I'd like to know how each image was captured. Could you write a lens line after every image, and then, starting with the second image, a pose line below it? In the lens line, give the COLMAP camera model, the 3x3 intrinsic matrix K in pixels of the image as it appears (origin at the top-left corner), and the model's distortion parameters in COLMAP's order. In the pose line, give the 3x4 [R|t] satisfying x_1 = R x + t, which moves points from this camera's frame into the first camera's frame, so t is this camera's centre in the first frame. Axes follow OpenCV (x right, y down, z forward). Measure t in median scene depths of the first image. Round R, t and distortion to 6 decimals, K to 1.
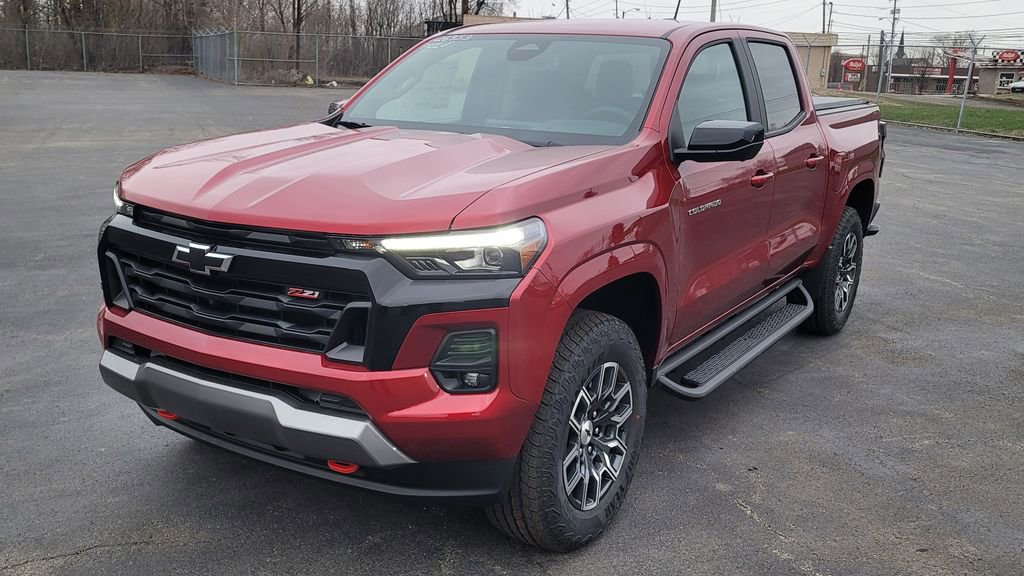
lens RADIAL K [[974.0, 0, 511.9], [0, 974.0, 305.8], [0, 0, 1]] dist [-0.002110, -0.002969]
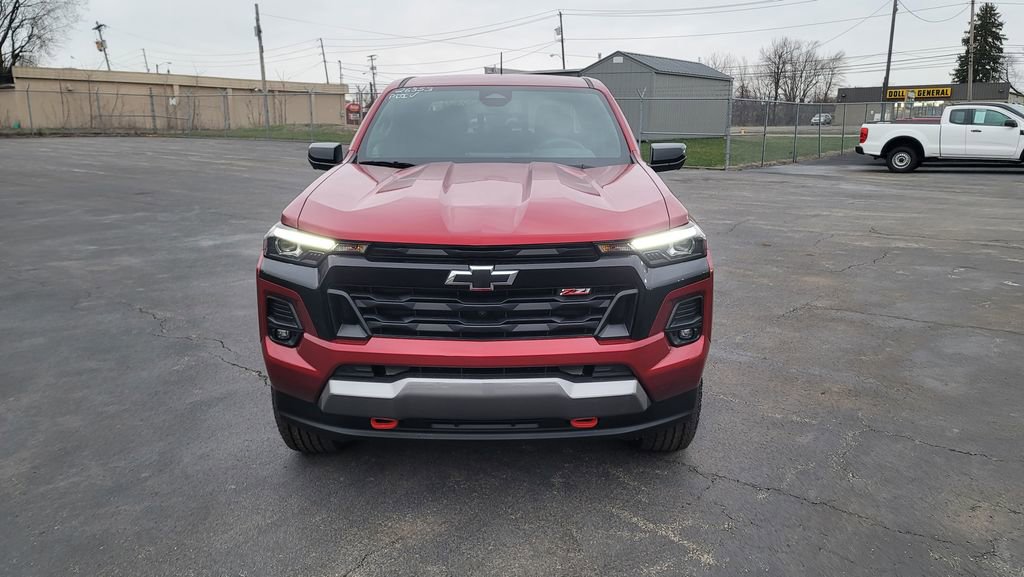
lens RADIAL K [[747.9, 0, 516.9], [0, 747.9, 284.3], [0, 0, 1]] dist [0.047504, -0.002901]
pose [[0.862998, -0.150302, 0.482332, -0.745238], [0.157003, 0.987237, 0.026725, -0.060020], [-0.480193, 0.052664, 0.875581, 0.177911]]
